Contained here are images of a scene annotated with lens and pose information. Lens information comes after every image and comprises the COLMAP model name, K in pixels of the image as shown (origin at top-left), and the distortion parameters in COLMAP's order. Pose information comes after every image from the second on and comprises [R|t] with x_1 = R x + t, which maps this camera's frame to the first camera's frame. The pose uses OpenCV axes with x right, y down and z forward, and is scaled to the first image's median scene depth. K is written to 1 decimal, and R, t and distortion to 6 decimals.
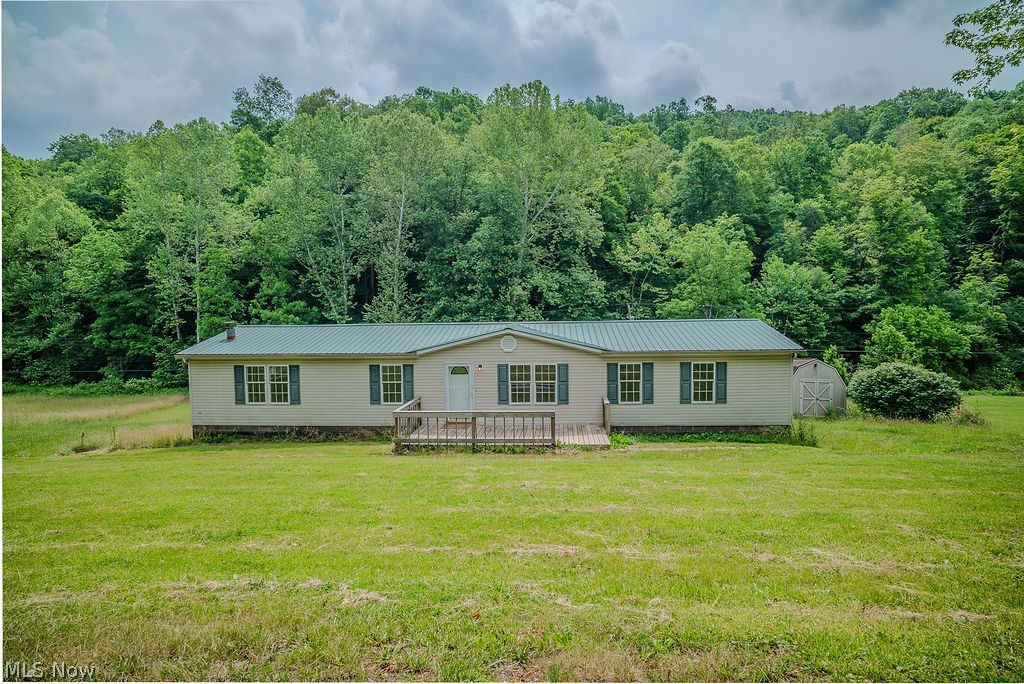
lens RADIAL K [[615.5, 0, 509.7], [0, 615.5, 342.6], [0, 0, 1]] dist [-0.067533, 0.055501]
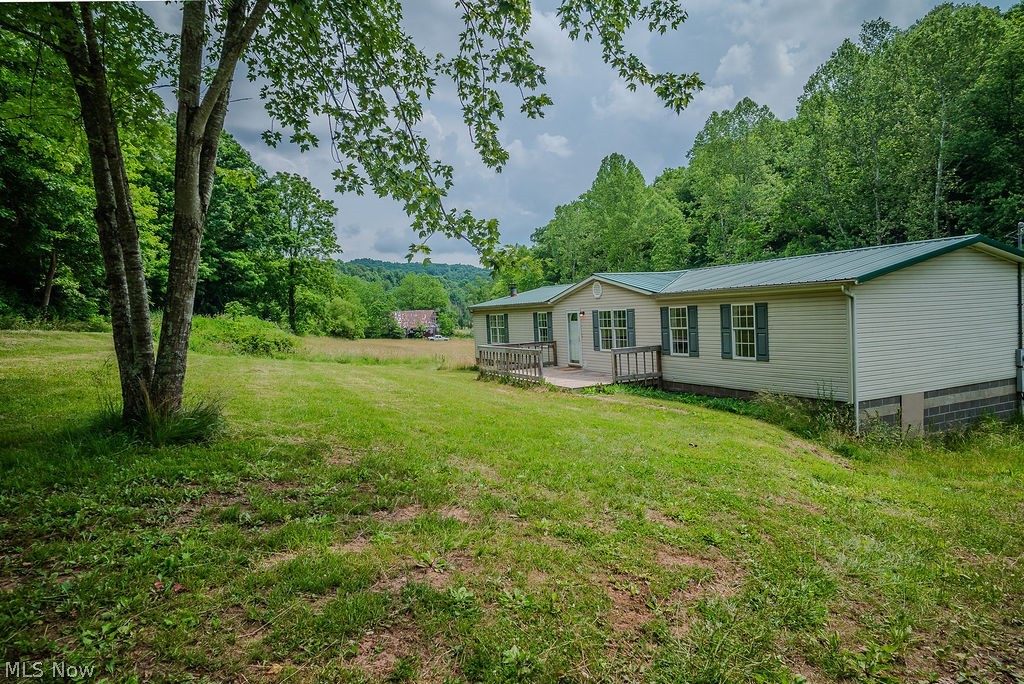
lens RADIAL K [[615.5, 0, 509.7], [0, 615.5, 342.6], [0, 0, 1]] dist [-0.067533, 0.055501]
pose [[0.473855, 0.033378, -0.879970, 0.268012], [-0.007747, 0.999401, 0.033736, 0.018142], [0.880569, -0.009169, 0.473830, 0.131036]]
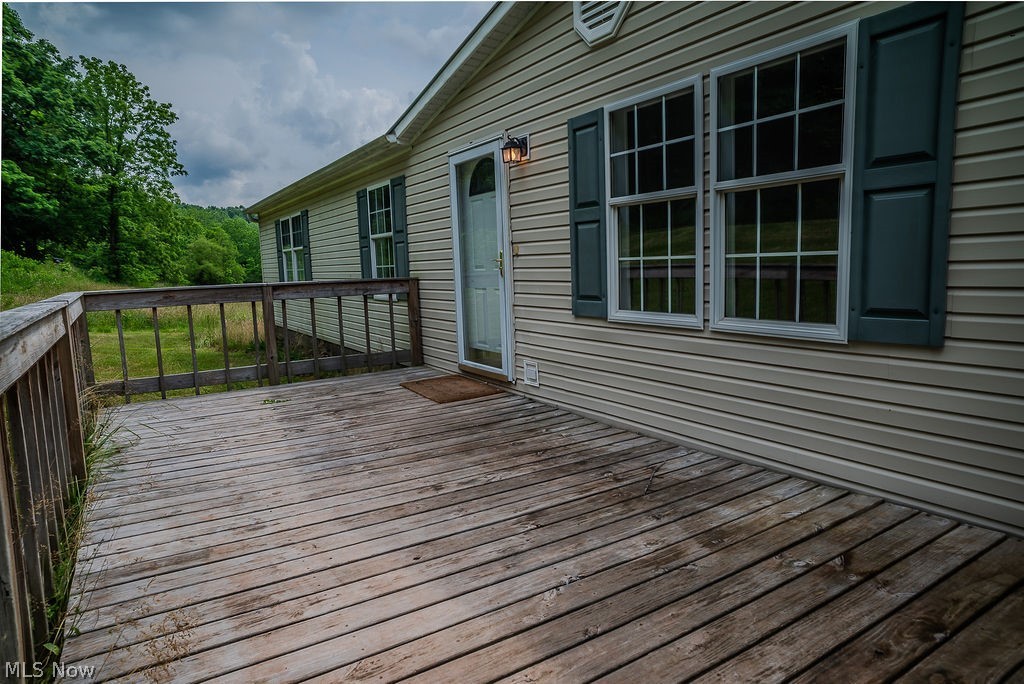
lens RADIAL K [[616.7, 0, 513.0], [0, 616.7, 324.9], [0, 0, 1]] dist [-0.064506, 0.060746]
pose [[0.596075, 0.075357, -0.799385, 0.046141], [-0.022654, 0.996768, 0.077072, 0.029153], [0.802609, -0.027831, 0.595856, 0.283446]]
